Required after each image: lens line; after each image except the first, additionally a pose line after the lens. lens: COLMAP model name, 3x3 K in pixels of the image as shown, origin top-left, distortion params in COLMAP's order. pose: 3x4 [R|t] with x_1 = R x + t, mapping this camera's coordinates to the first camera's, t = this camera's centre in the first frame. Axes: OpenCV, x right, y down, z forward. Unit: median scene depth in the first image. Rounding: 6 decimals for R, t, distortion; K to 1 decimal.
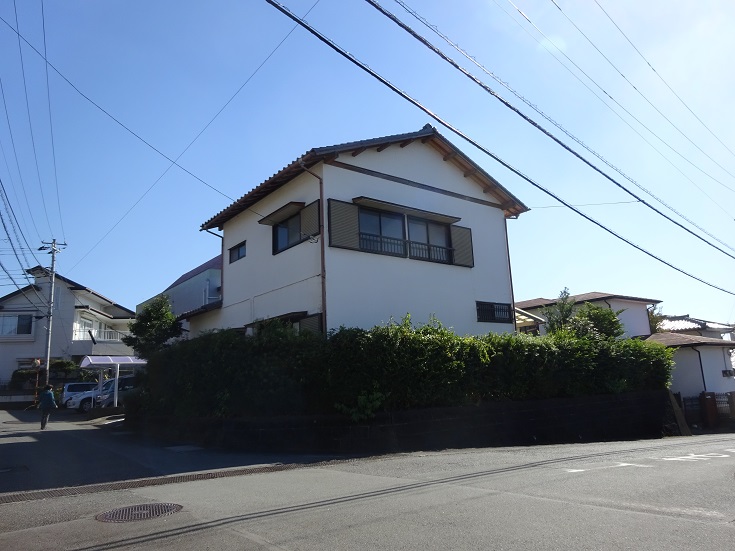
lens RADIAL K [[539.5, 0, 365.4], [0, 539.5, 277.1], [0, 0, 1]] dist [0.001035, -0.002424]
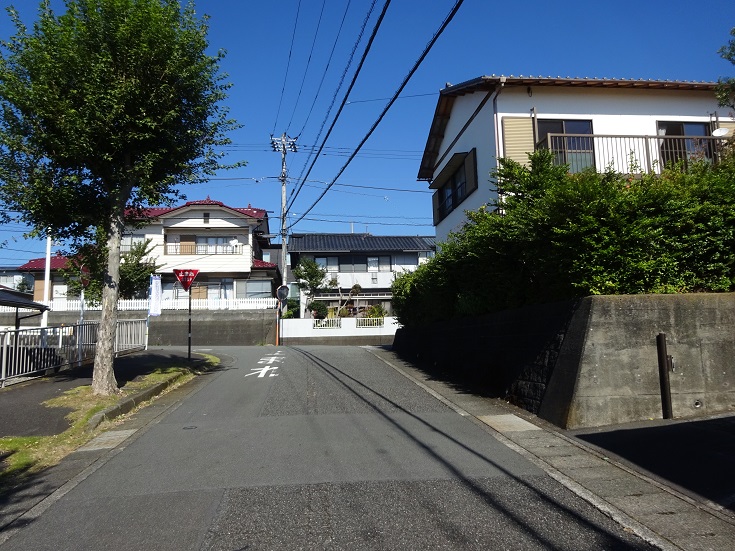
lens RADIAL K [[539.5, 0, 365.4], [0, 539.5, 277.1], [0, 0, 1]] dist [0.001035, -0.002424]
pose [[-0.521916, -0.043864, -0.851868, 1.351560], [0.213940, 0.960024, -0.180508, 0.323512], [0.825732, -0.276458, -0.491668, 1.518609]]
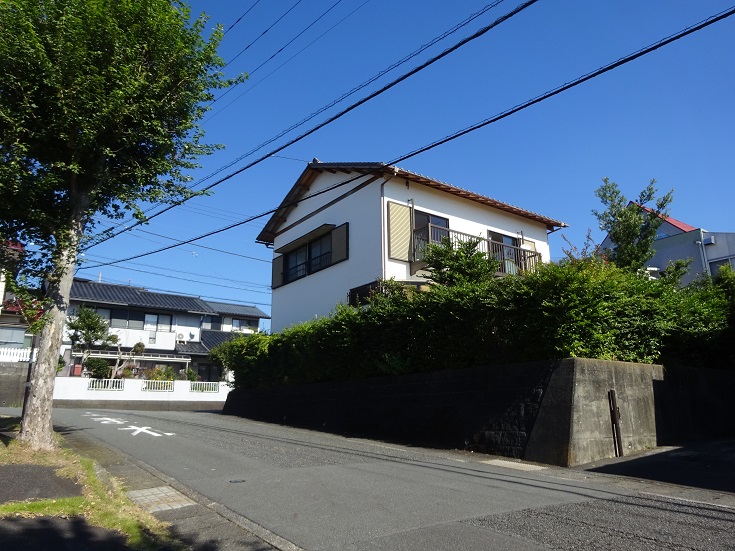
lens RADIAL K [[539.5, 0, 365.4], [0, 539.5, 277.1], [0, 0, 1]] dist [0.001035, -0.002424]
pose [[-0.020815, -0.202002, -0.979164, 1.459062], [0.202788, 0.958165, -0.201981, 0.281774], [0.979001, -0.202767, 0.021019, 1.202279]]
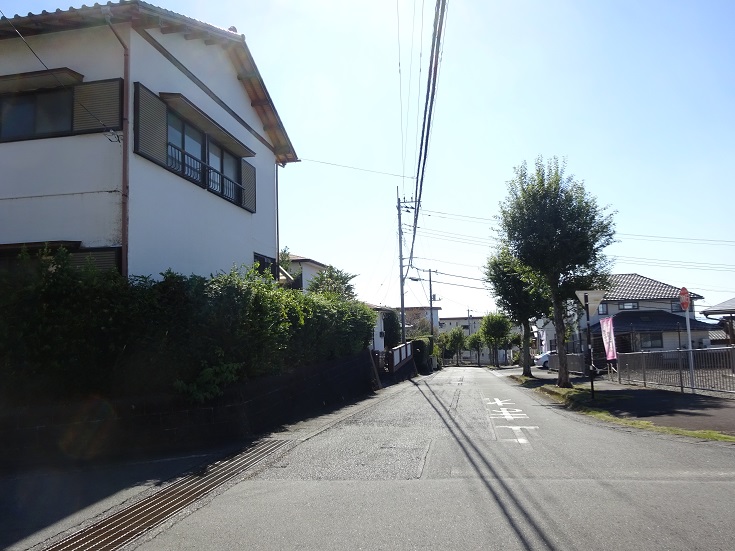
lens RADIAL K [[539.5, 0, 365.4], [0, 539.5, 277.1], [0, 0, 1]] dist [0.001035, -0.002424]
pose [[0.735405, 0.080087, 0.672878, -0.294777], [-0.139367, 0.989639, 0.034529, 0.034935], [-0.663141, -0.119170, 0.738947, 0.272612]]
